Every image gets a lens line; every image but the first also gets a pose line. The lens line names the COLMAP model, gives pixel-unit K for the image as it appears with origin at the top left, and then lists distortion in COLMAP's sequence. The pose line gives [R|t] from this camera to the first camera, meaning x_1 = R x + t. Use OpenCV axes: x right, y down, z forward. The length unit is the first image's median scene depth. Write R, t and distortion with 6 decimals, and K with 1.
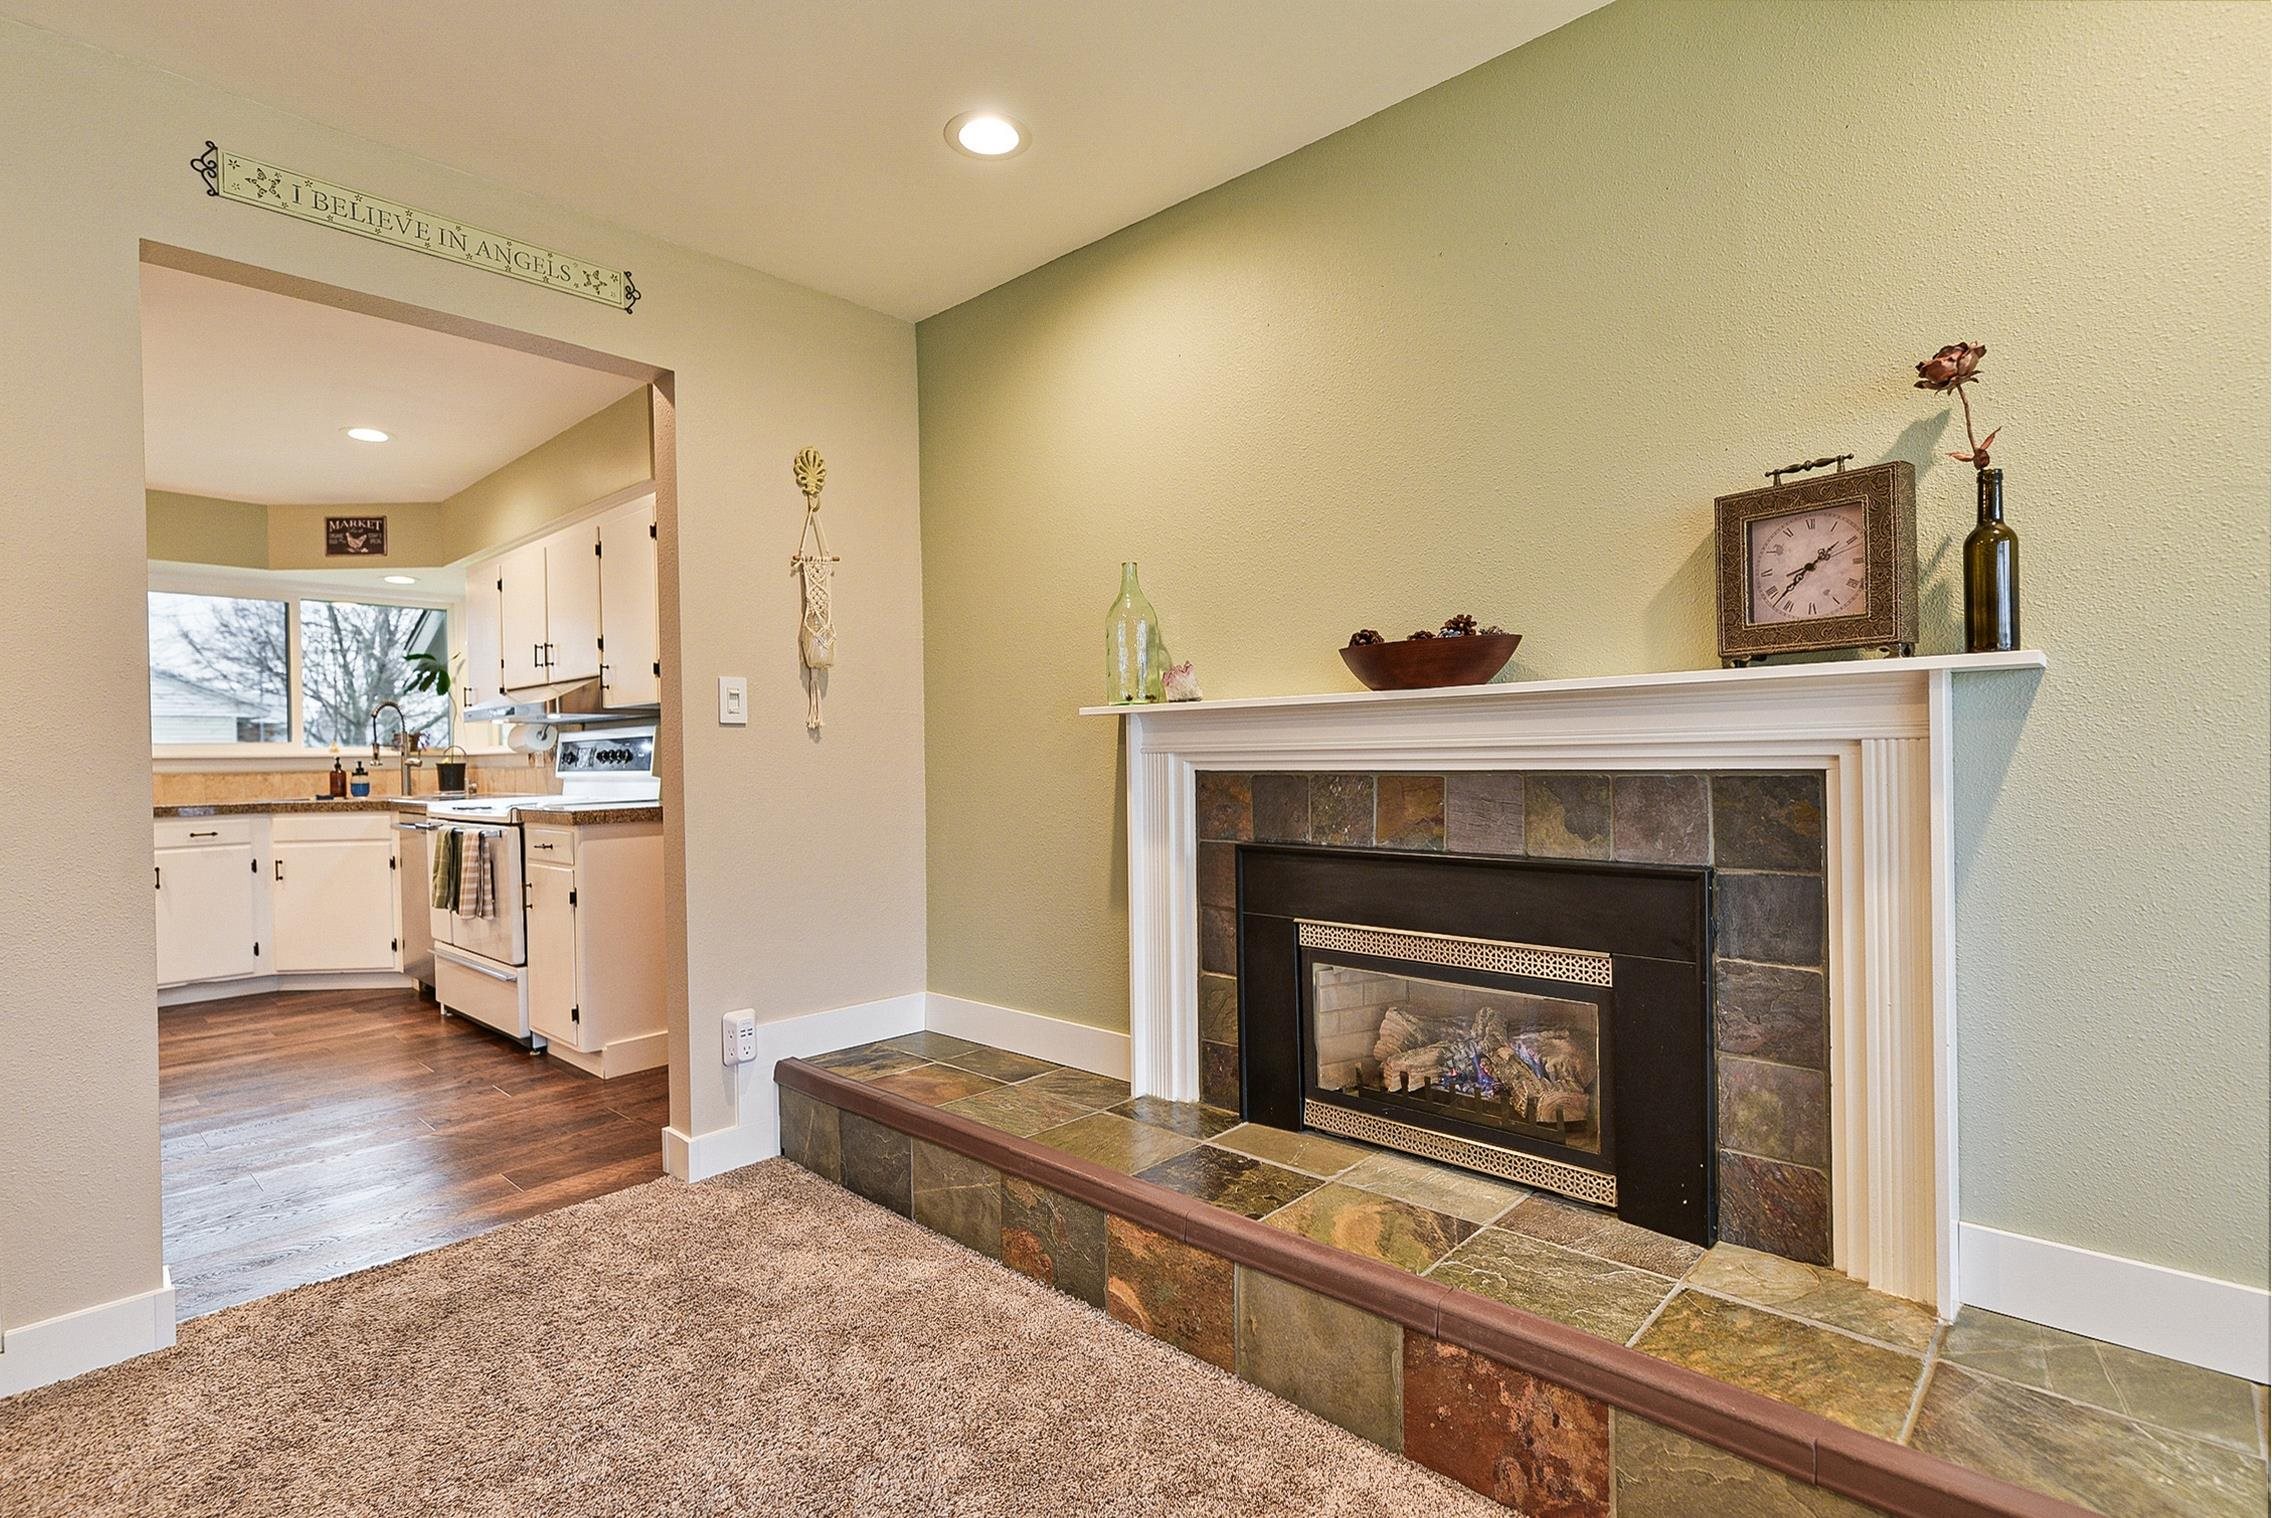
lens RADIAL K [[1081.9, 0, 1117.8], [0, 1081.9, 759.4], [0, 0, 1]] dist [-0.000548, -0.000741]
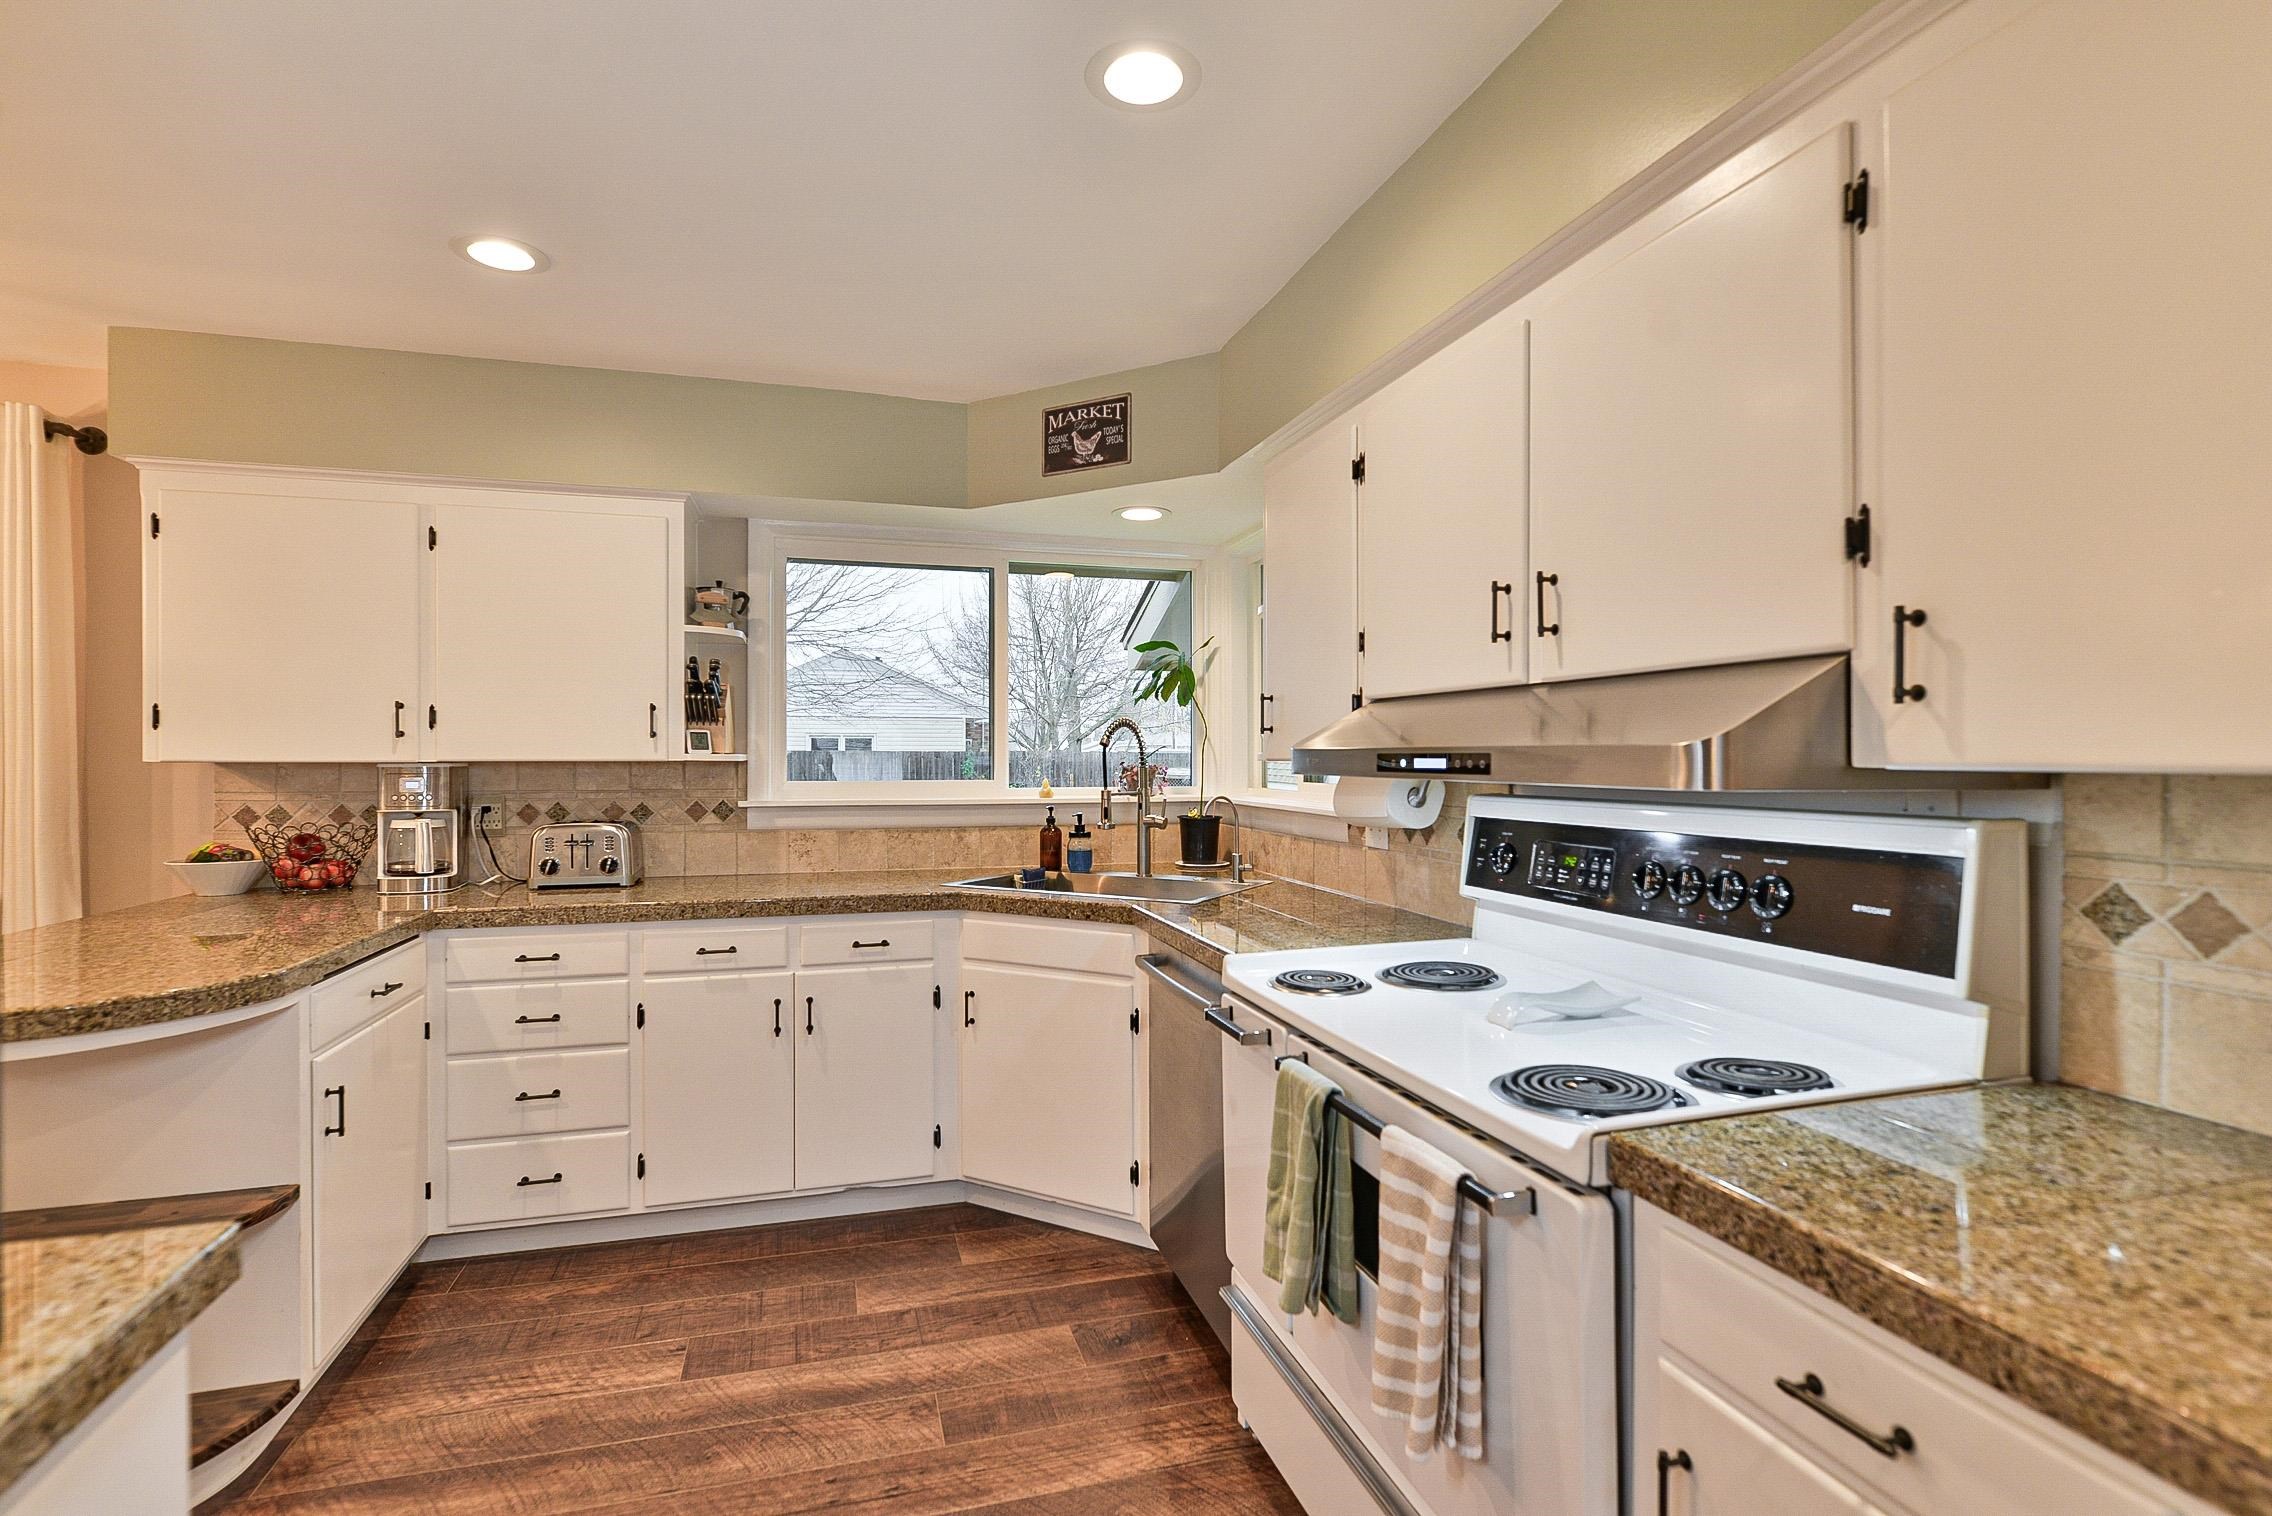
lens RADIAL K [[1081.9, 0, 1118.1], [0, 1081.9, 760.4], [0, 0, 1]] dist [-0.000548, -0.000741]
pose [[0.853144, 0.021017, -0.521252, -0.514952], [-0.019108, 0.999777, 0.009037, -0.050914], [0.521325, 0.002250, 0.853355, 0.690078]]
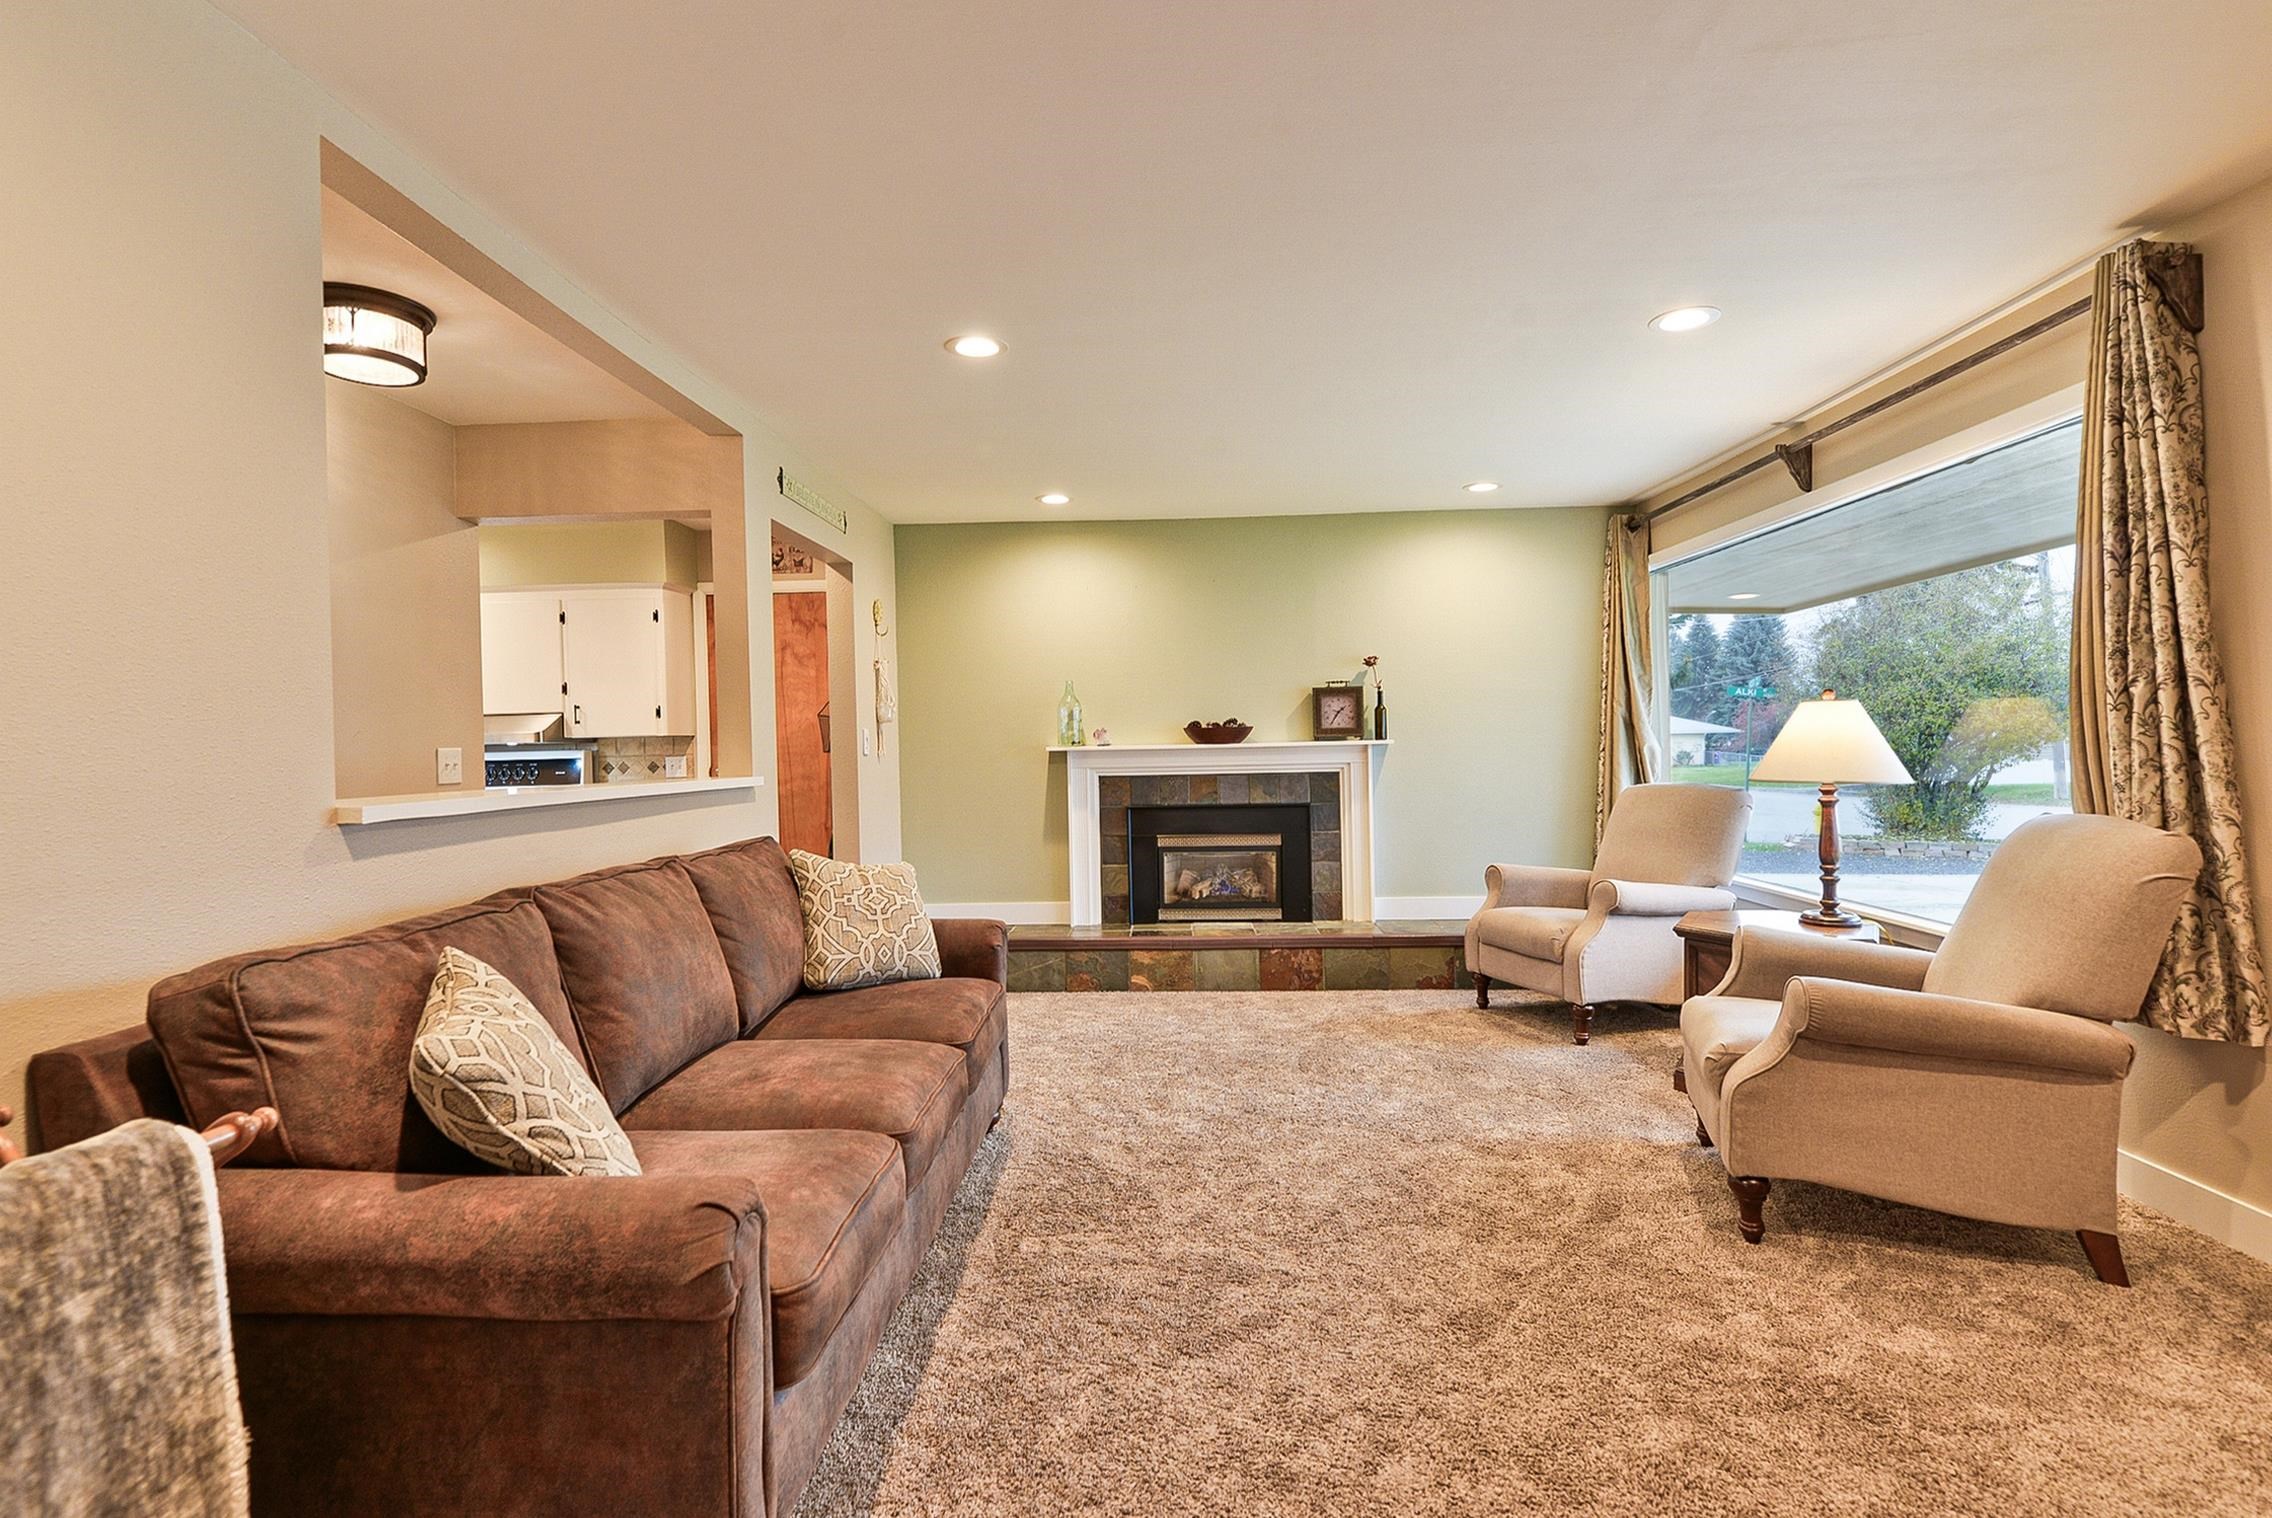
lens RADIAL K [[1081.9, 0, 1137.0], [0, 1081.9, 747.9], [0, 0, 1]] dist [-0.000548, -0.000741]
pose [[0.763215, -0.002763, 0.646139, -0.833149], [0.009327, 0.999934, -0.006741, -0.020166], [-0.646078, 0.011171, 0.763190, -0.484031]]
